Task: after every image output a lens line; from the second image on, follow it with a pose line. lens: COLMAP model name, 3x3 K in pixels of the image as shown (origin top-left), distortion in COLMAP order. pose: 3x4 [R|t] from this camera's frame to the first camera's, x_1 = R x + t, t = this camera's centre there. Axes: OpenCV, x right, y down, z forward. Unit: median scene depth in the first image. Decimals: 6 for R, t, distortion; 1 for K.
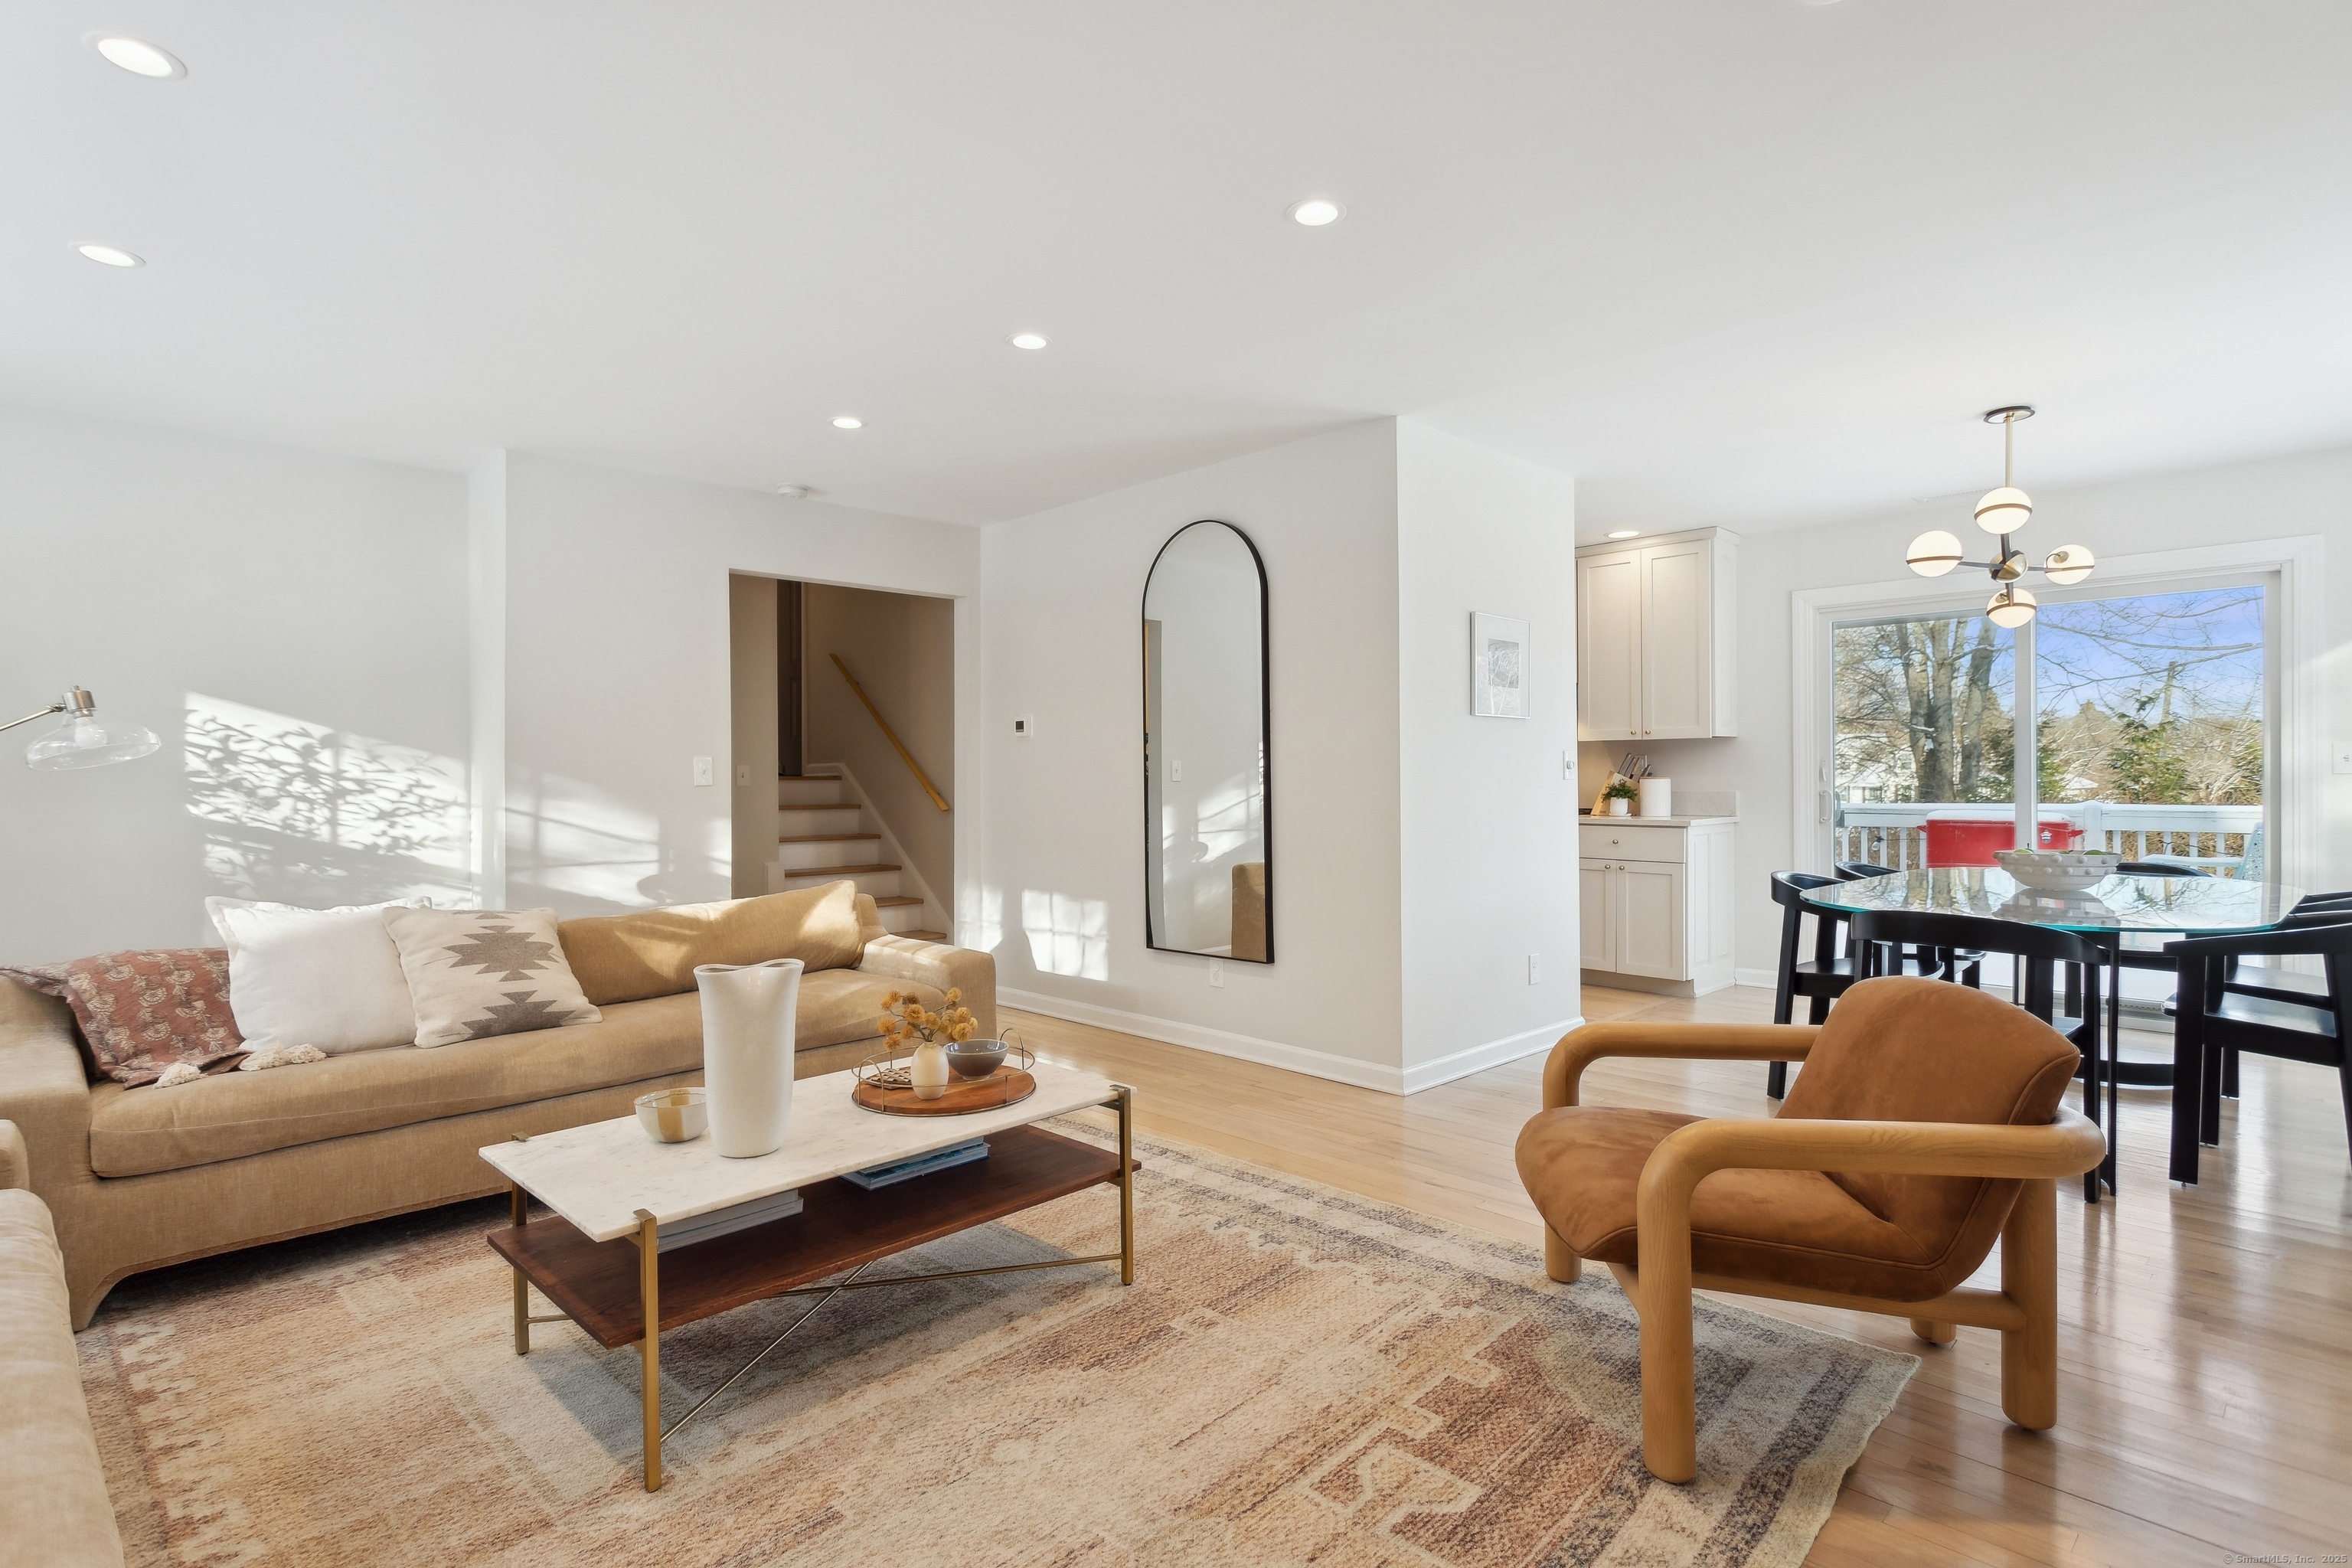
lens RADIAL K [[1169.2, 0, 1153.7], [0, 1169.2, 776.7], [0, 0, 1]] dist [0.001237, 0.000571]
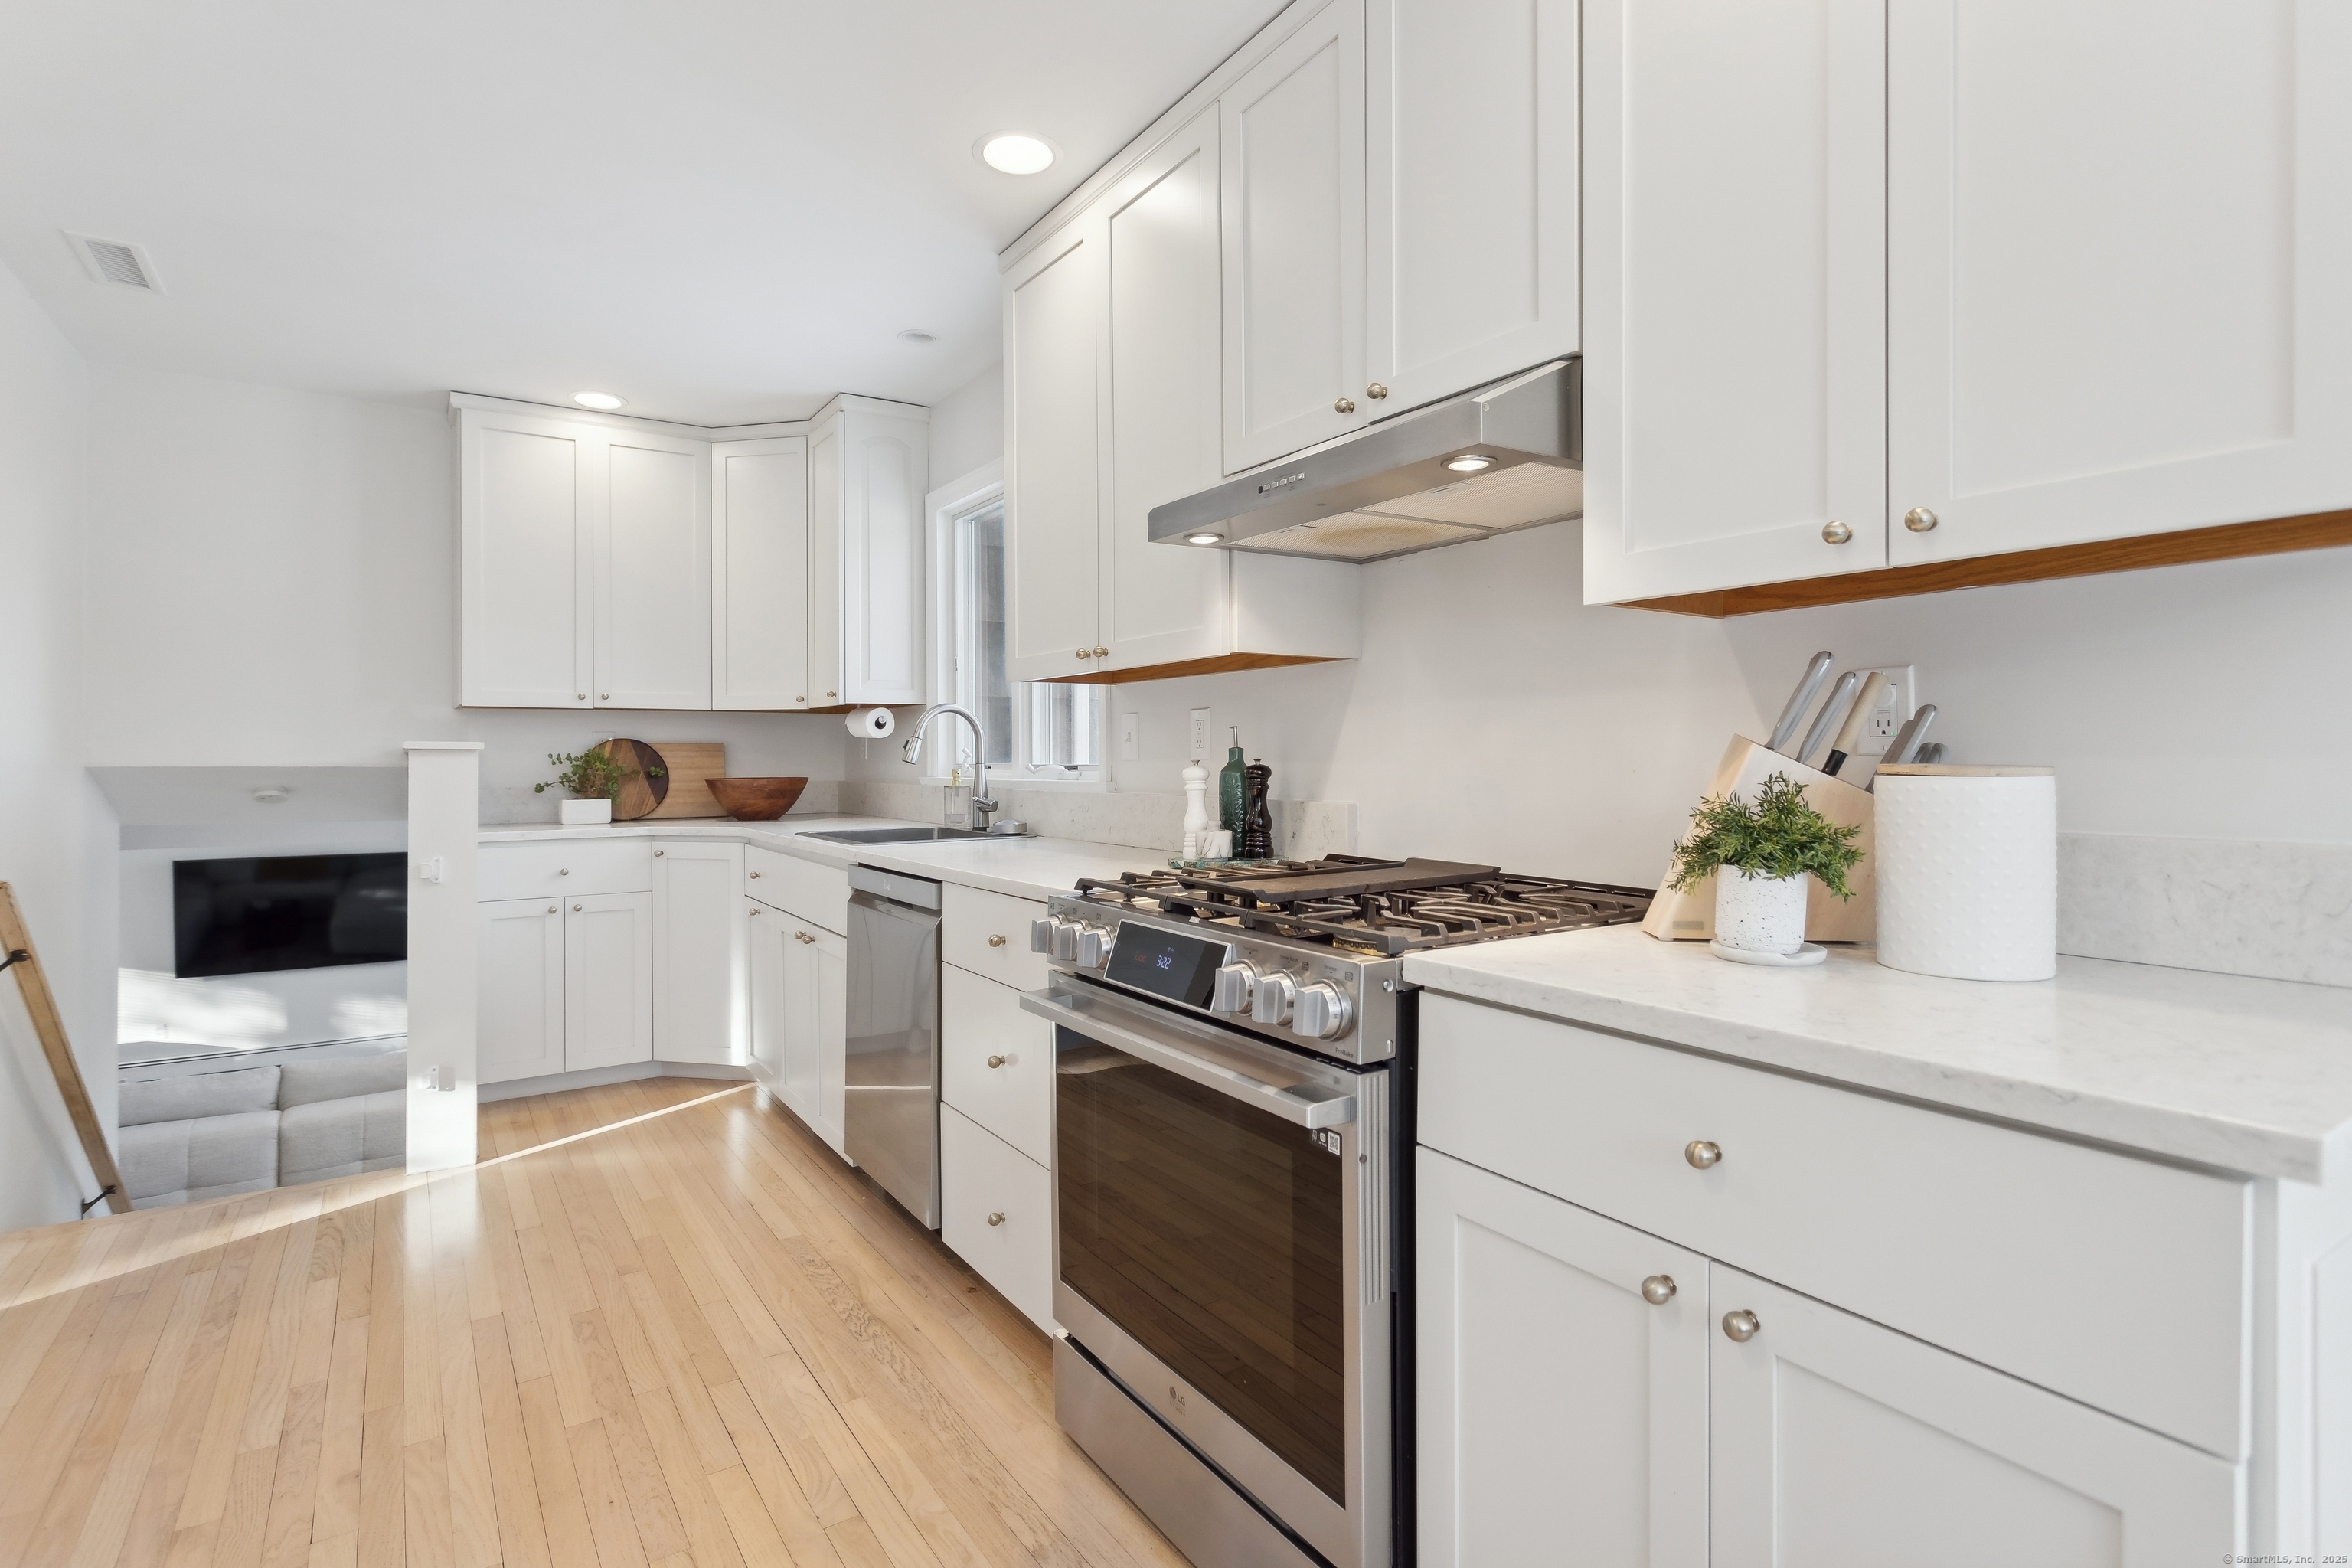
lens RADIAL K [[1169.2, 0, 1125.3], [0, 1169.2, 764.8], [0, 0, 1]] dist [0.001237, 0.000571]
pose [[0.981994, 0.006076, -0.188814, 0.331056], [-0.005698, 0.999981, 0.002541, 0.000298], [0.188826, -0.001420, 0.982010, 0.787254]]
